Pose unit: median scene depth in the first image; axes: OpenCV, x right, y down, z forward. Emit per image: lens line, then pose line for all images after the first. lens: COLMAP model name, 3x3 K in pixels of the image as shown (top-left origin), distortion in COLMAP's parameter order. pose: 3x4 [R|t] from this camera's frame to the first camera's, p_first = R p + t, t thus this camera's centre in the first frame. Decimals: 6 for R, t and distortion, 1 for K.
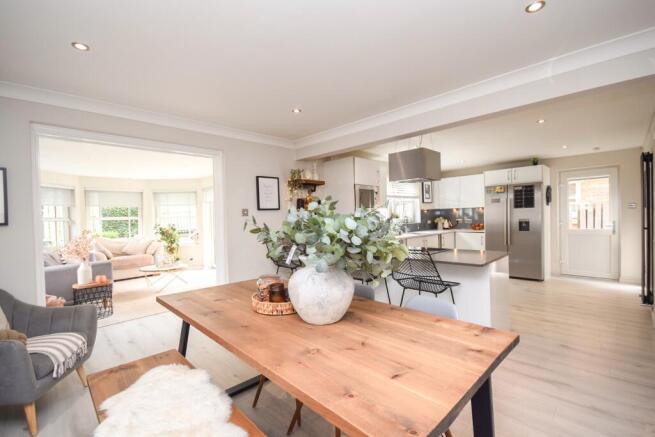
lens RADIAL K [[290.6, 0, 324.7], [0, 290.6, 219.6], [0, 0, 1]] dist [0.011923, 0.000220]
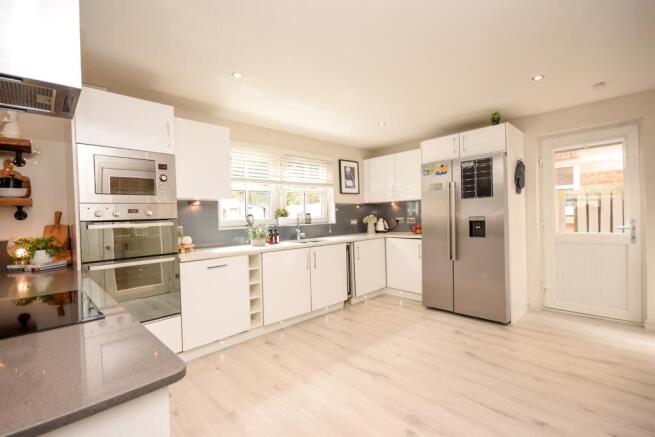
lens RADIAL K [[290.6, 0, 328.3], [0, 290.6, 216.9], [0, 0, 1]] dist [0.011923, 0.000220]
pose [[0.999934, -0.004929, -0.010355, 0.319537], [0.004838, 0.999950, -0.008792, 0.001670], [0.010398, 0.008741, 0.999908, 0.337835]]
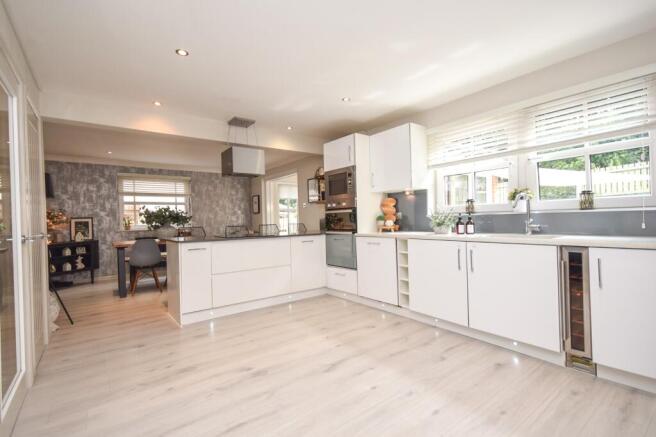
lens RADIAL K [[313.3, 0, 328.1], [0, 313.3, 218.8], [0, 0, 1]] dist [0.006208, 0.000125]
pose [[-0.150054, 0.023603, -0.988396, 0.765902], [0.017732, 0.999618, 0.021179, 0.009122], [0.988519, -0.014348, -0.150415, 0.779521]]
